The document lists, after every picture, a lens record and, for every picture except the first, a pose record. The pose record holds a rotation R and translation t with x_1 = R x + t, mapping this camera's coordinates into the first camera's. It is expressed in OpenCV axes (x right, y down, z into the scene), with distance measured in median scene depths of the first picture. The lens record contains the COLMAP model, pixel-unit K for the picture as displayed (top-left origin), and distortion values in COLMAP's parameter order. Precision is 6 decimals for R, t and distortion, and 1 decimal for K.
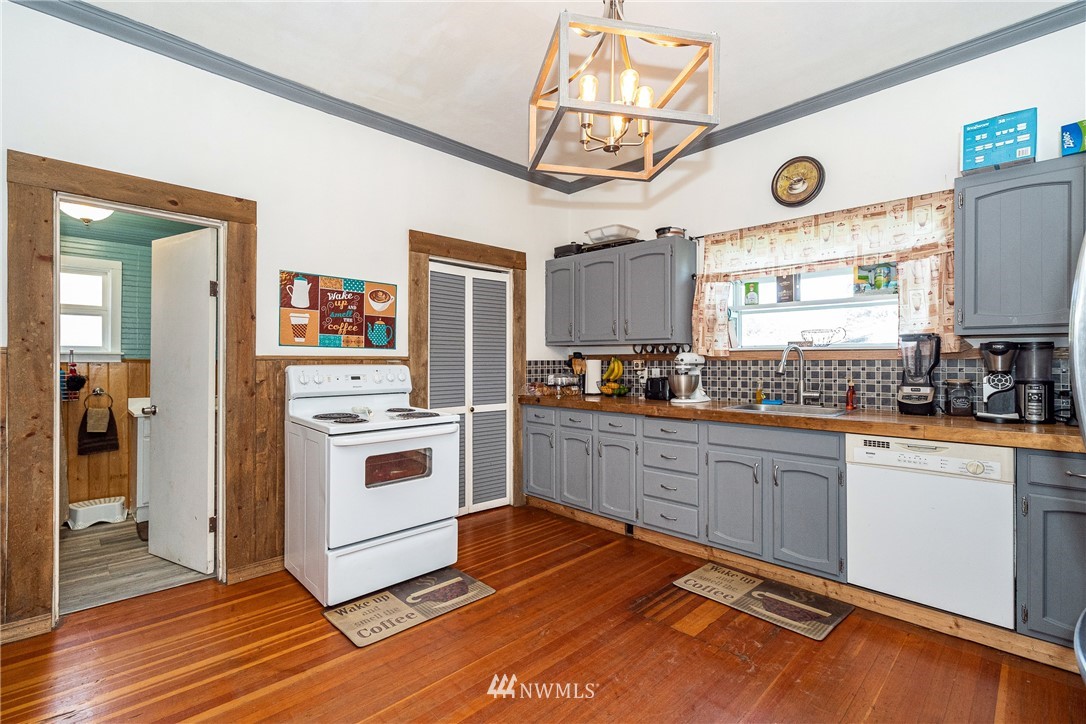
lens RADIAL K [[508.6, 0, 552.8], [0, 508.6, 359.8], [0, 0, 1]] dist [-0.003078, 0.000489]
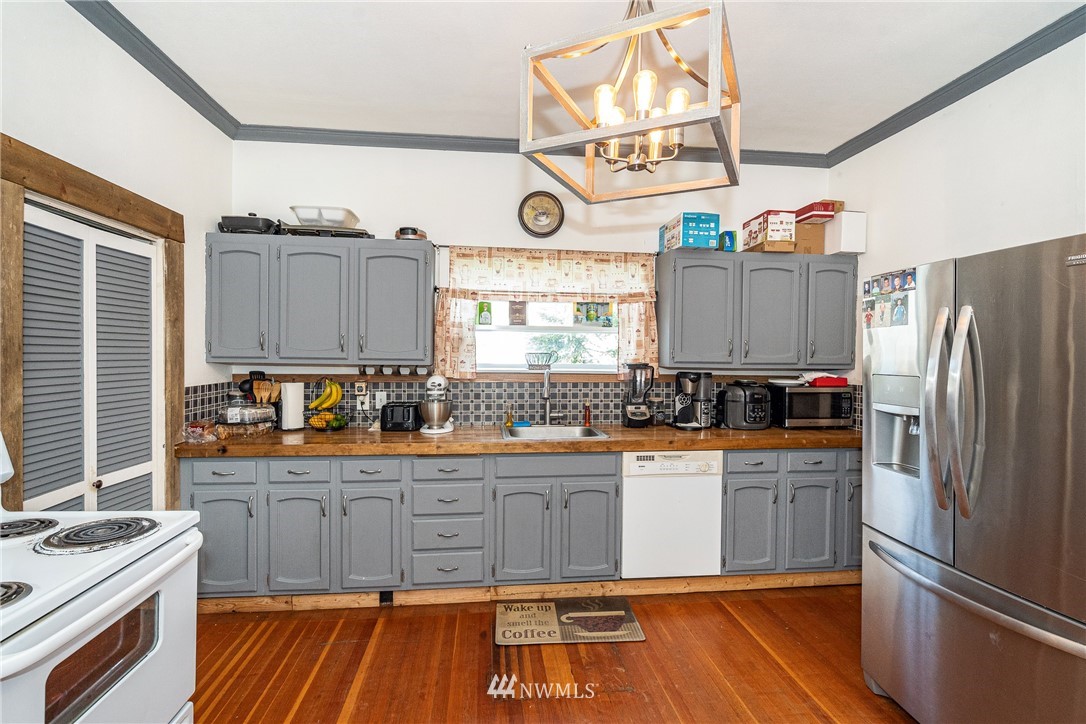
lens RADIAL K [[508.6, 0, 552.8], [0, 508.6, 359.8], [0, 0, 1]] dist [-0.003078, 0.000489]
pose [[0.610179, -0.001984, 0.792261, -0.327986], [-0.015877, 0.999765, 0.014732, -0.059667], [-0.792104, -0.021567, 0.610005, 0.309851]]
